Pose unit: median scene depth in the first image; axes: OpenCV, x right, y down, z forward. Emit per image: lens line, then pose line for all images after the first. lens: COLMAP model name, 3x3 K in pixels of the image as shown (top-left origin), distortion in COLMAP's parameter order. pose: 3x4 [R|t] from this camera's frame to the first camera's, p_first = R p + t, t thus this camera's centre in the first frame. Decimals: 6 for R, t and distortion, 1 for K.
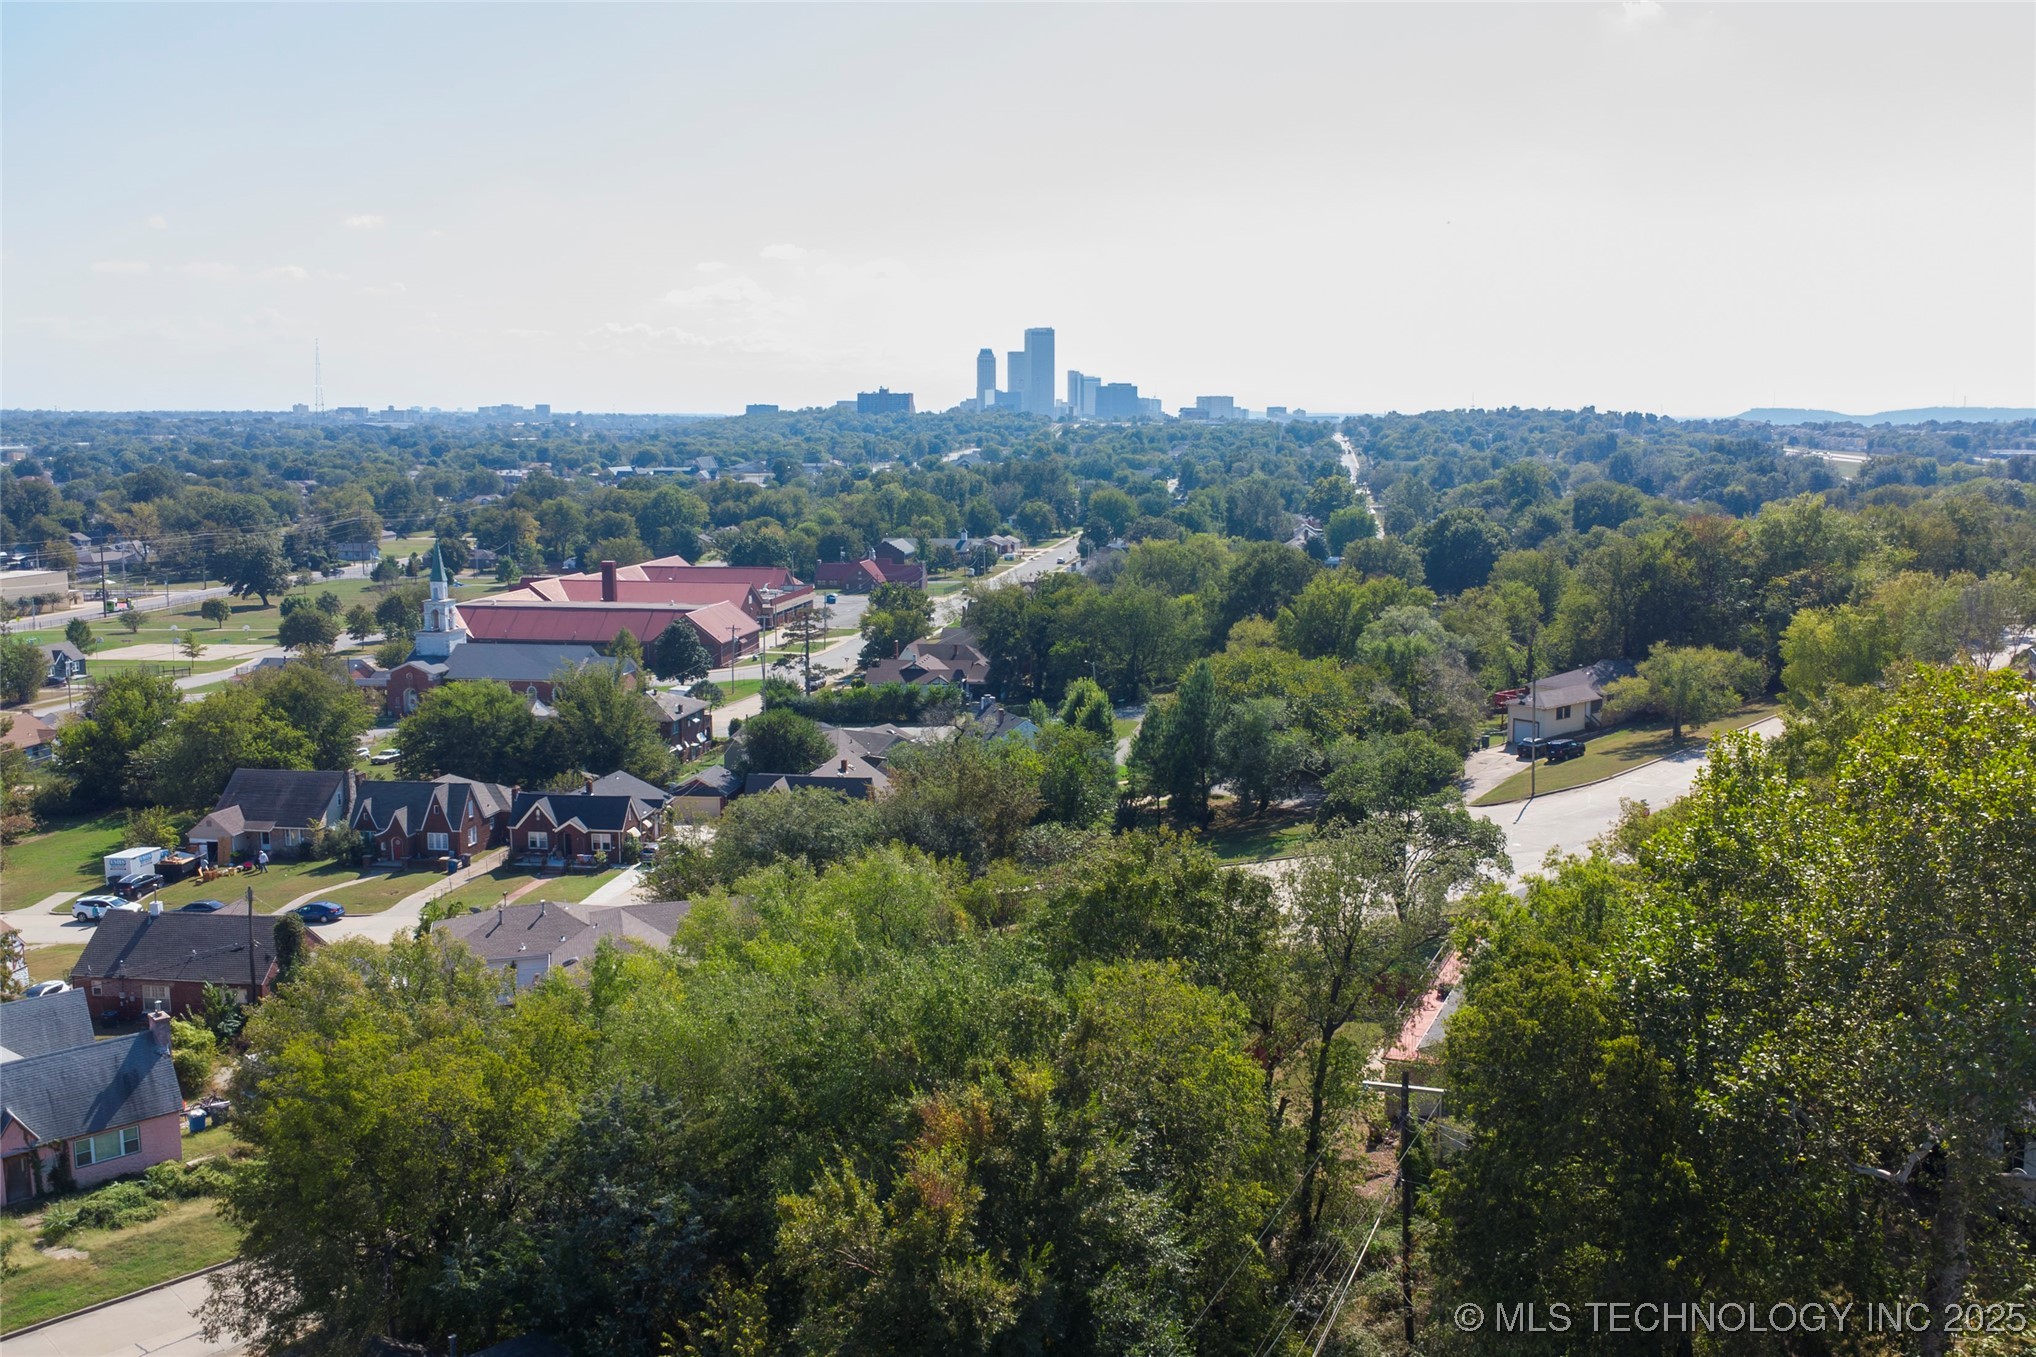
lens RADIAL K [[1788.7, 0, 1061.7], [0, 1788.7, 678.4], [0, 0, 1]] dist [0.023580, -0.001397]
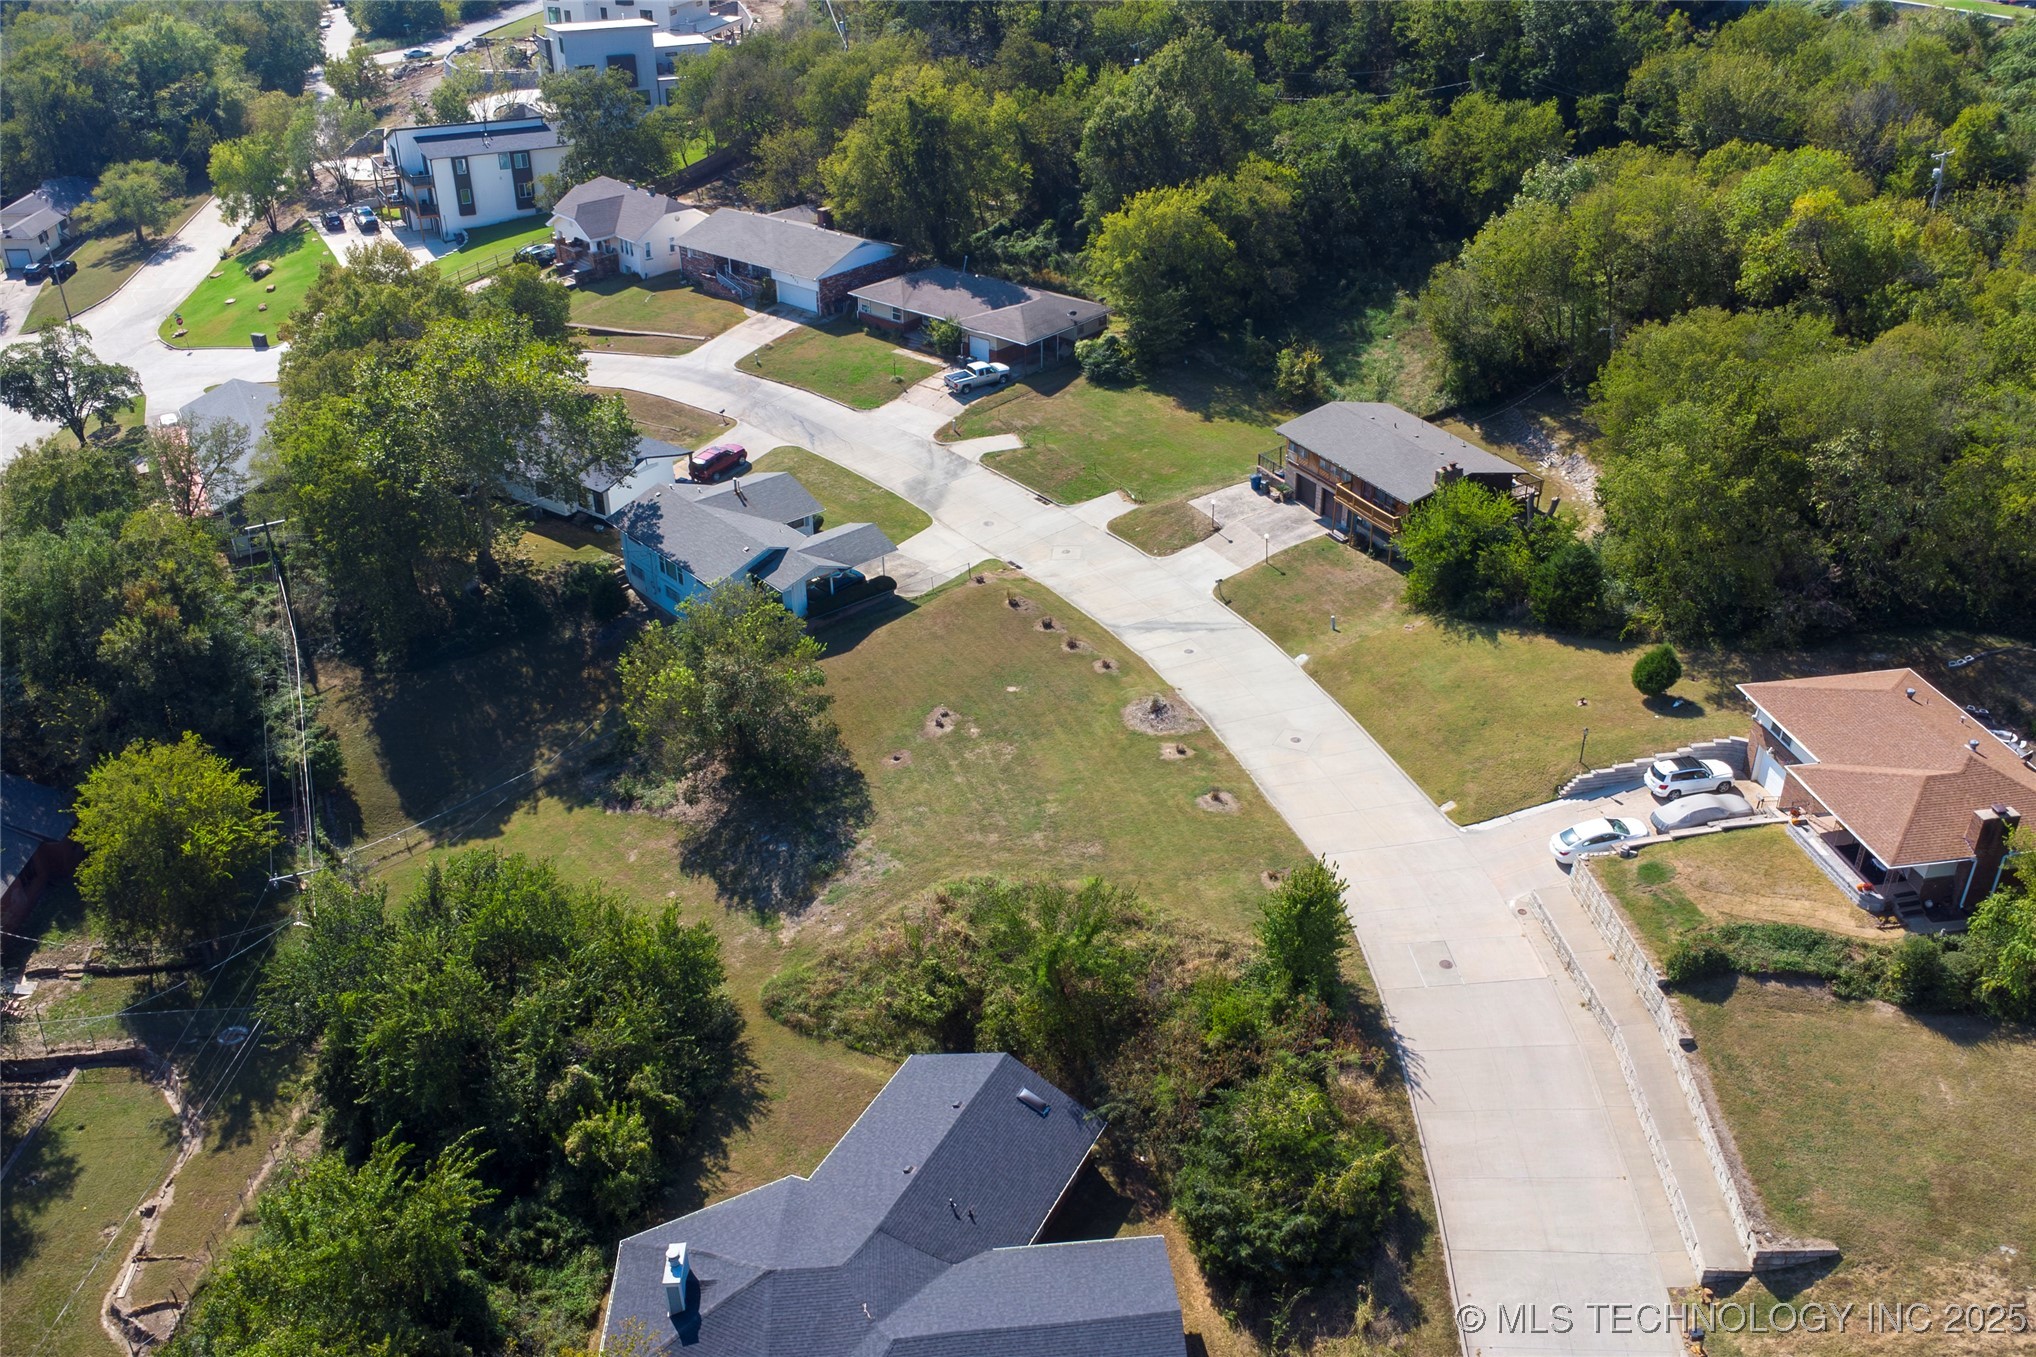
lens RADIAL K [[1739.1, 0, 1035.6], [0, 1739.1, 647.5], [0, 0, 1]] dist [0.023816, -0.006267]
pose [[0.626046, -0.370960, 0.685897, -0.081406], [0.110505, 0.912925, 0.392883, -0.041832], [-0.771916, -0.170168, 0.612526, -0.122930]]
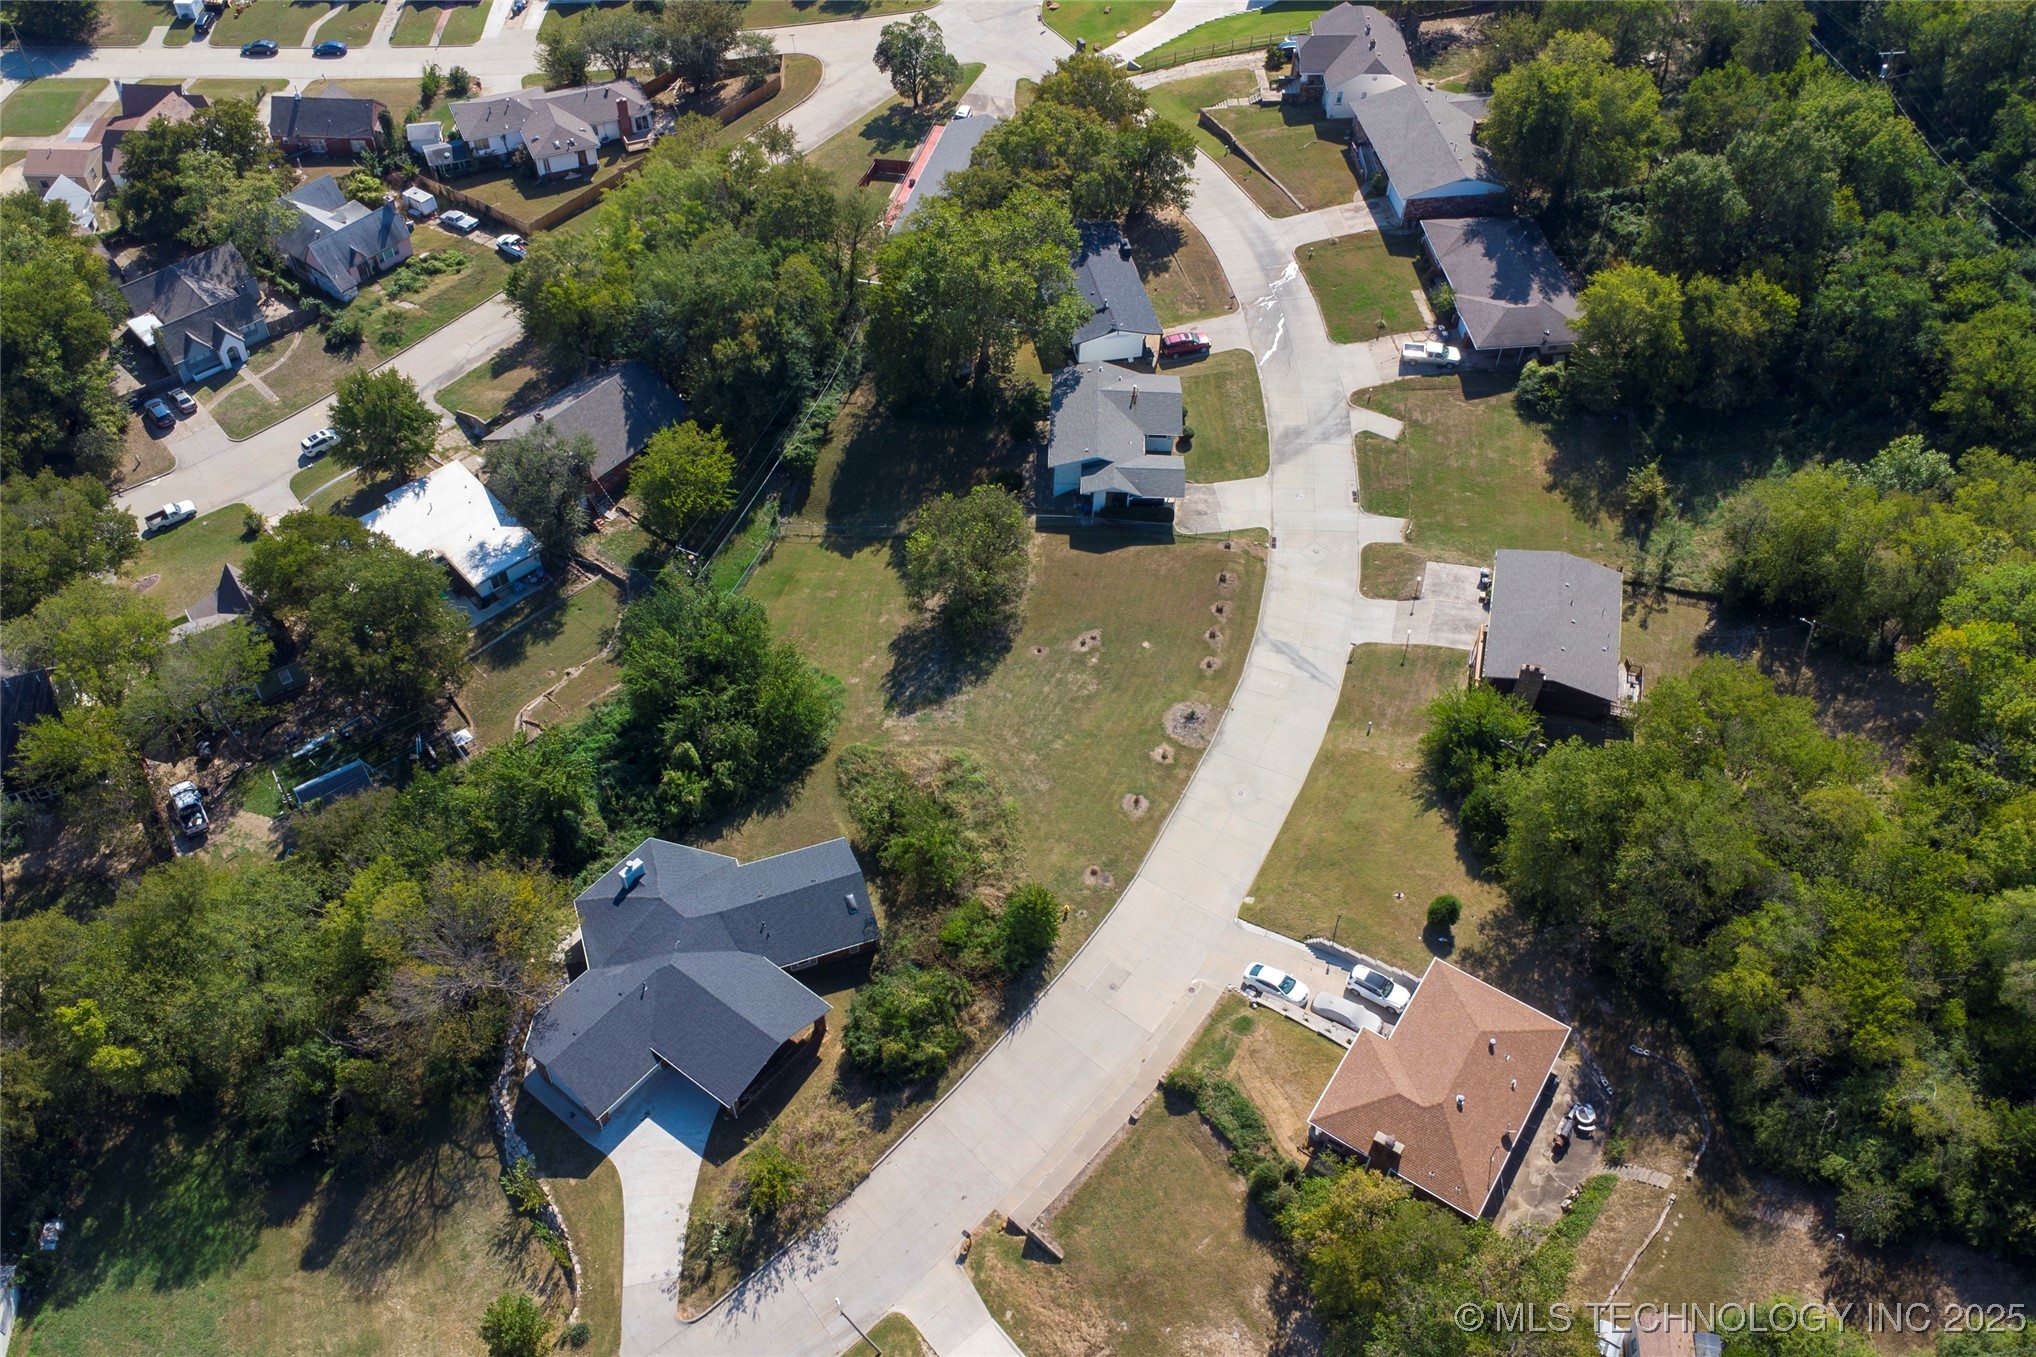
lens RADIAL K [[1698.6, 0, 1009.3], [0, 1698.6, 643.0], [0, 0, 1]] dist [0.018493, -0.008674]
pose [[0.989943, -0.083309, 0.114335, 0.001868], [-0.008642, 0.771092, 0.636665, -0.137827], [-0.141203, -0.631250, 0.762617, -0.208802]]
